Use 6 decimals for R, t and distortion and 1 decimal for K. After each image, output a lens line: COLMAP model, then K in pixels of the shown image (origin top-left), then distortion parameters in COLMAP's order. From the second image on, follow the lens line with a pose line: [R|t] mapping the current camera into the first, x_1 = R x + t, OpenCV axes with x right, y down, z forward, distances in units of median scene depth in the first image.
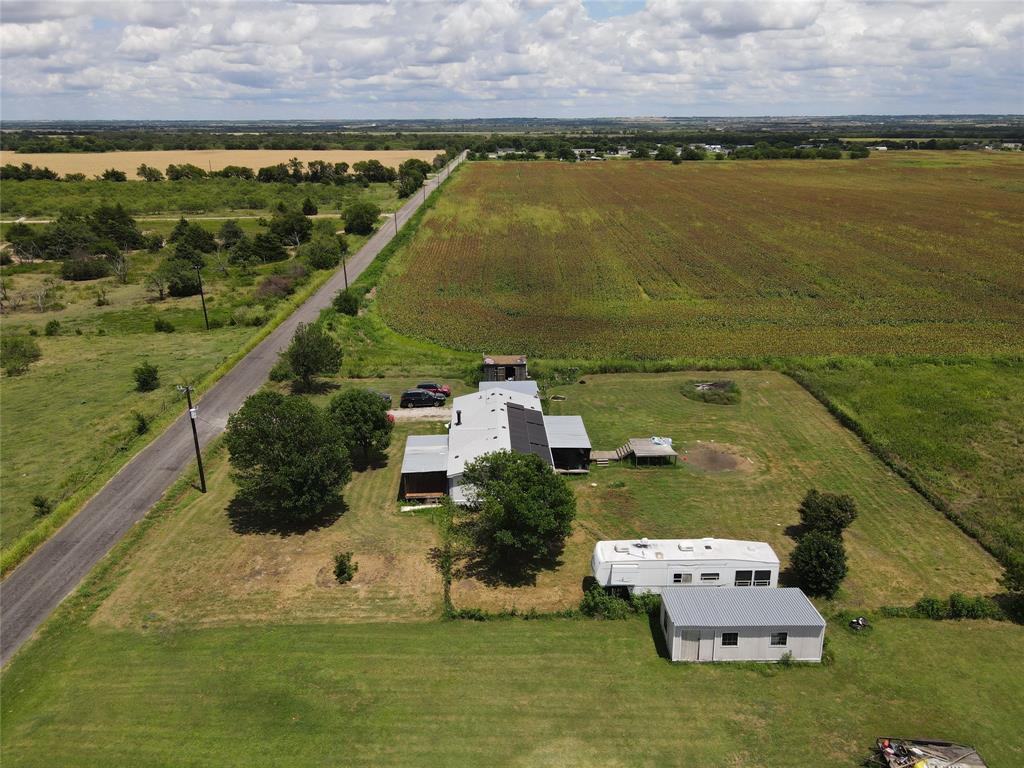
lens RADIAL K [[754.3, 0, 500.7], [0, 754.3, 390.6], [0, 0, 1]] dist [0.002260, 0.023584]
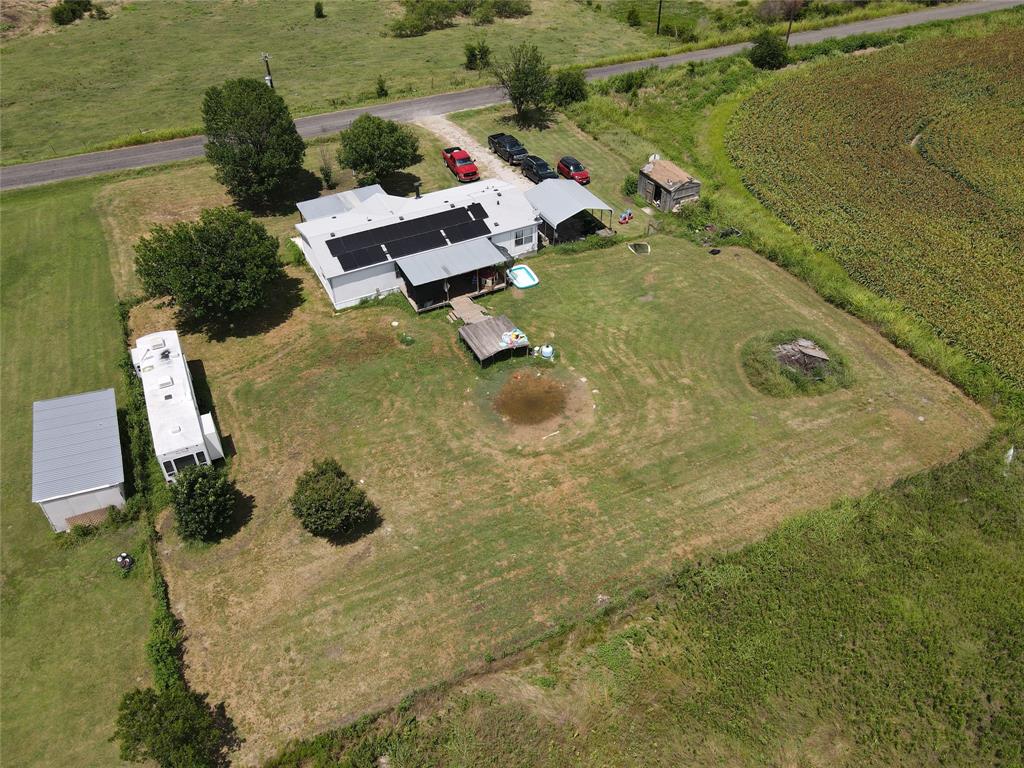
lens RADIAL K [[754.3, 0, 500.7], [0, 754.3, 390.6], [0, 0, 1]] dist [0.002260, 0.023584]
pose [[0.422392, 0.599994, -0.679406, 0.759764], [-0.301374, 0.799874, 0.519014, -0.277740], [0.854844, -0.014472, 0.518683, 0.634651]]
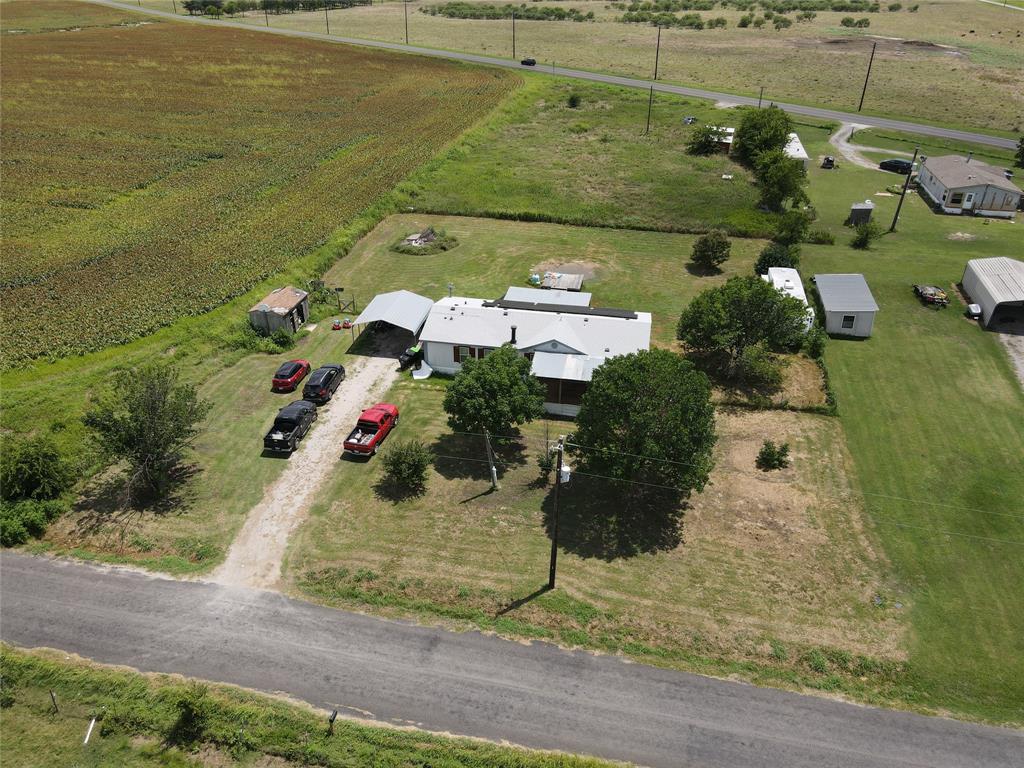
lens RADIAL K [[761.4, 0, 500.9], [0, 761.4, 380.3], [0, 0, 1]] dist [0.002324, 0.007614]
pose [[0.221011, -0.475715, 0.851381, -0.825735], [0.325750, 0.858841, 0.395322, -0.266654], [-0.919261, 0.189967, 0.344777, 0.753501]]
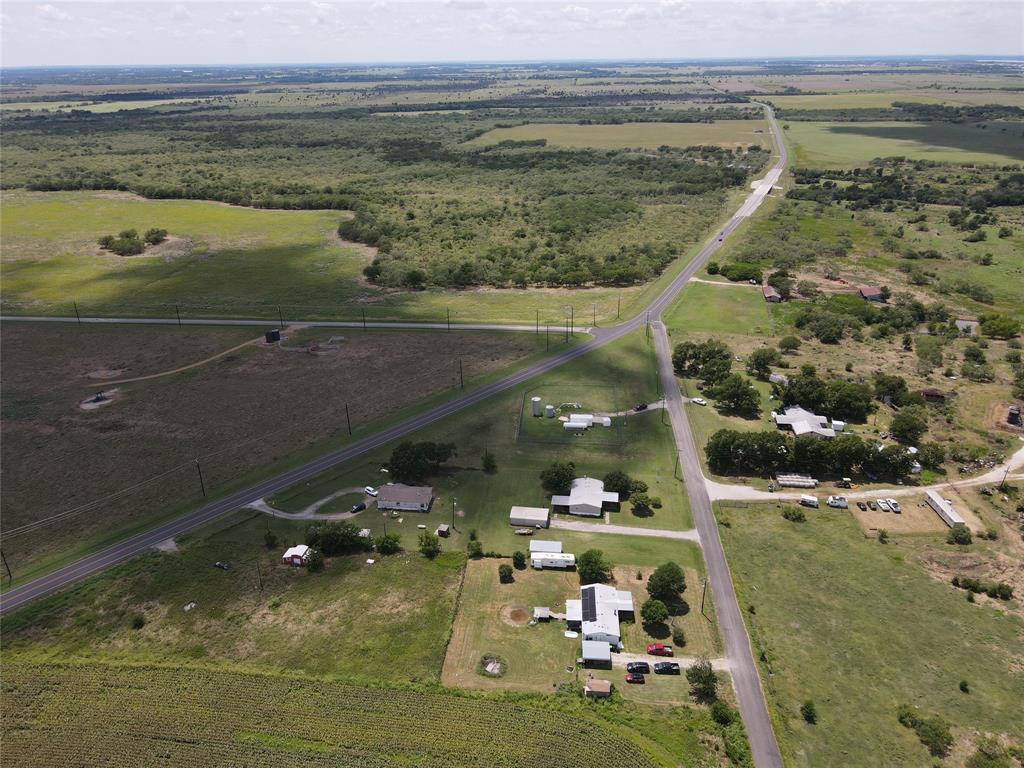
lens RADIAL K [[754.3, 0, 500.7], [0, 754.3, 390.6], [0, 0, 1]] dist [0.002260, 0.023584]
pose [[-0.994379, -0.028247, 0.102046, 0.095811], [0.049748, 0.726129, 0.685756, -2.389465], [-0.093469, 0.686978, -0.720642, 2.457134]]
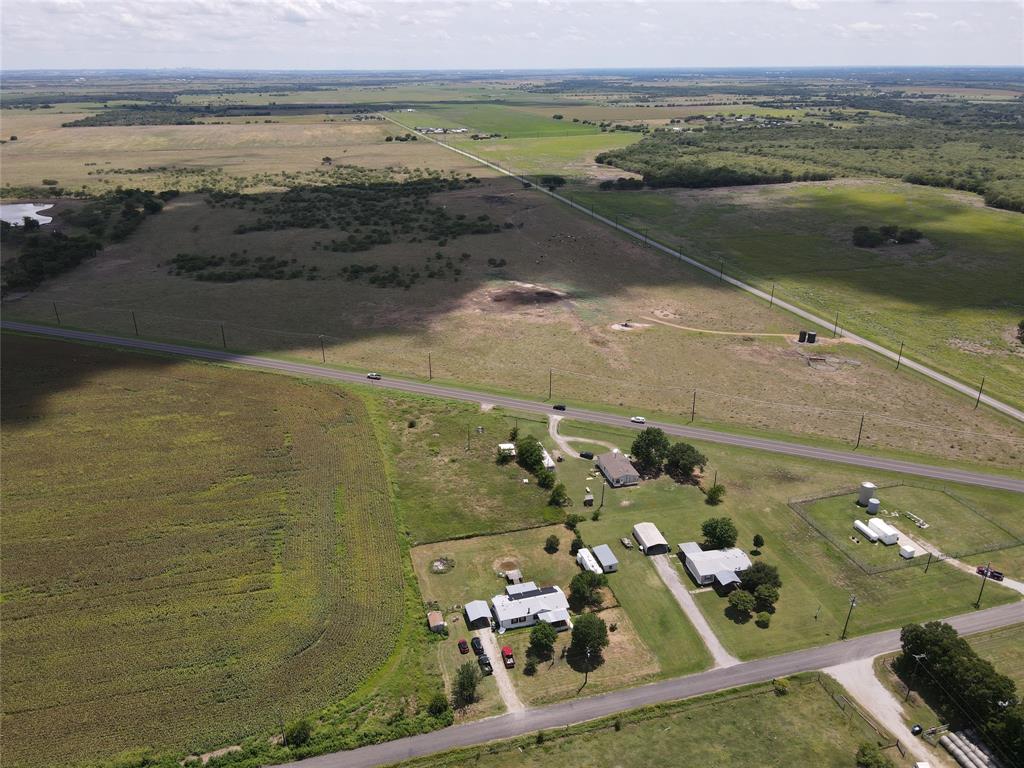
lens RADIAL K [[761.4, 0, 500.9], [0, 761.4, 380.3], [0, 0, 1]] dist [0.002324, 0.007614]
pose [[-0.253835, -0.366185, 0.895252, -2.177433], [0.331736, 0.836469, 0.436200, -1.880840], [-0.908581, 0.407710, -0.090848, 1.032936]]
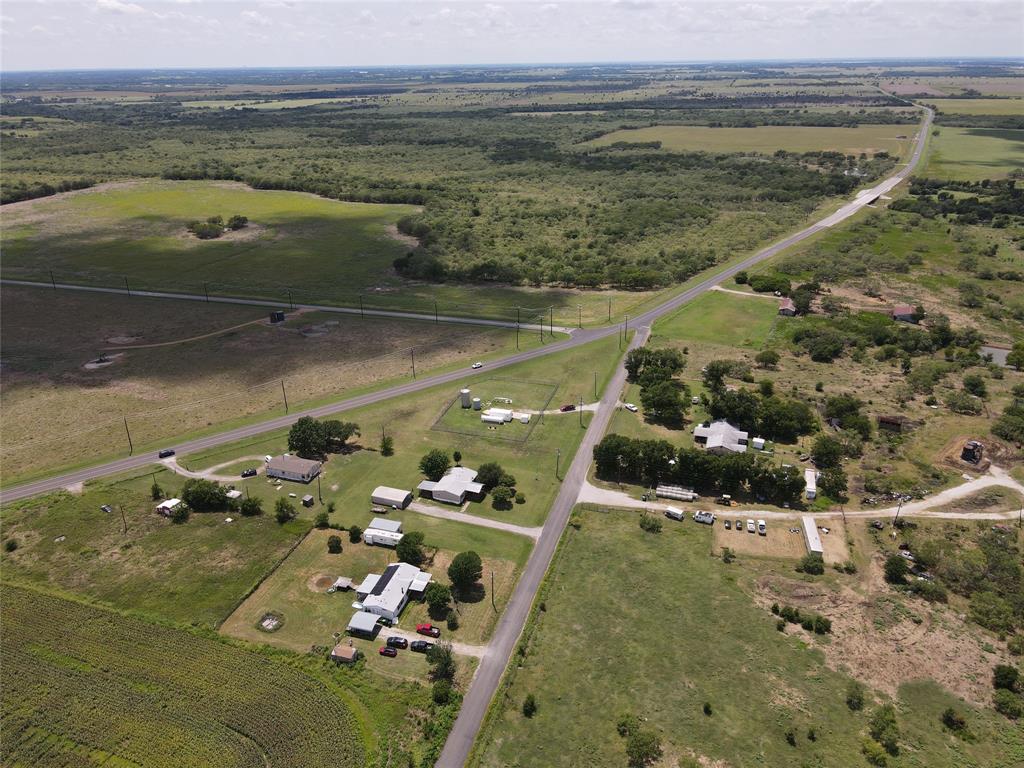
lens RADIAL K [[755.7, 0, 500.5], [0, 755.7, 383.4], [0, 0, 1]] dist [0.007901, 0.007177]
pose [[-0.952010, -0.105439, 0.287332, -1.130860], [0.118163, 0.739386, 0.662831, -2.352213], [-0.282338, 0.664974, -0.691444, 2.360307]]
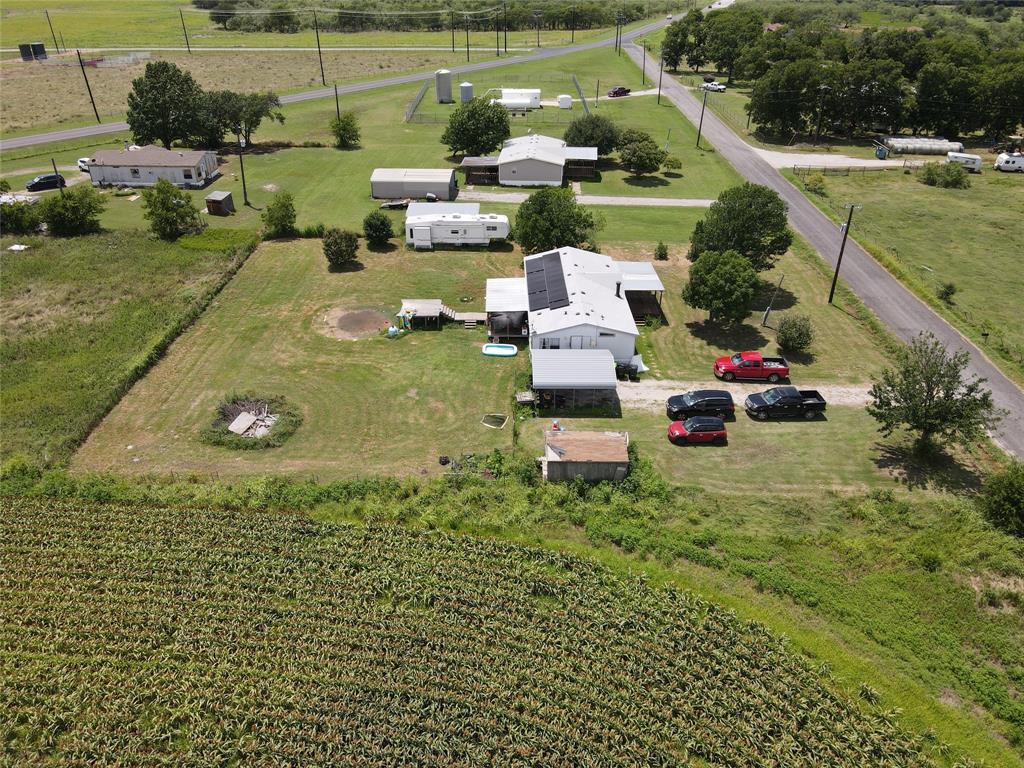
lens RADIAL K [[751.3, 0, 498.2], [0, 751.3, 394.7], [0, 0, 1]] dist [0.000536, 0.000396]
pose [[-0.999543, -0.006247, 0.029586, 0.069352], [0.018868, 0.635712, 0.771695, -0.632470], [-0.023629, 0.771901, -0.635304, 1.759452]]
